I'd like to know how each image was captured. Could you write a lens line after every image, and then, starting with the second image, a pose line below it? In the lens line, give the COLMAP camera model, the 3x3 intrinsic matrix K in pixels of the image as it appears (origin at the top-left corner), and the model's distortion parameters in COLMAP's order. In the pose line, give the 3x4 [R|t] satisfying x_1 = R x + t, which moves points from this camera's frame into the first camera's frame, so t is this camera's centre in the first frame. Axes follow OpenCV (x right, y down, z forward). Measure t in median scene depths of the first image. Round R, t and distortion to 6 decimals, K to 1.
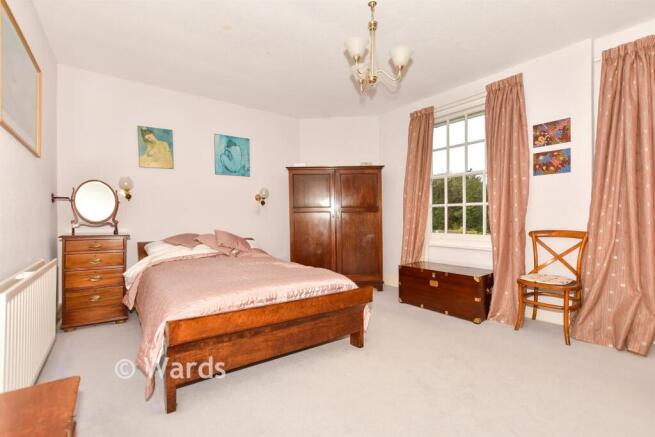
lens RADIAL K [[291.2, 0, 325.4], [0, 291.2, 217.7], [0, 0, 1]] dist [-0.000132, 0.000018]
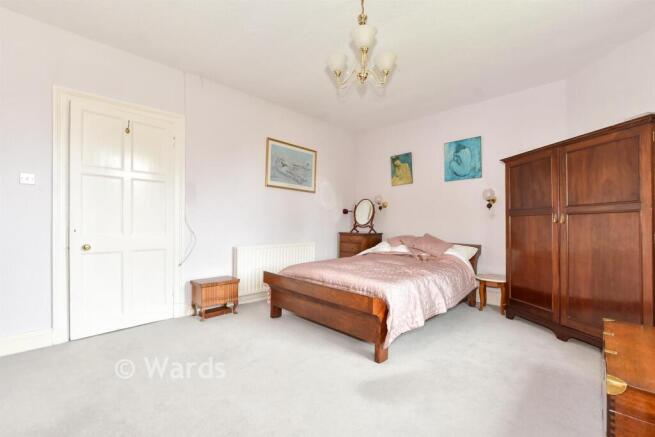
lens RADIAL K [[291.2, 0, 325.4], [0, 291.2, 217.7], [0, 0, 1]] dist [-0.000132, 0.000018]
pose [[0.176977, -0.012059, -0.984141, 0.638371], [0.001478, 0.999927, -0.011987, -0.004823], [0.984214, 0.000666, 0.176982, 0.414110]]
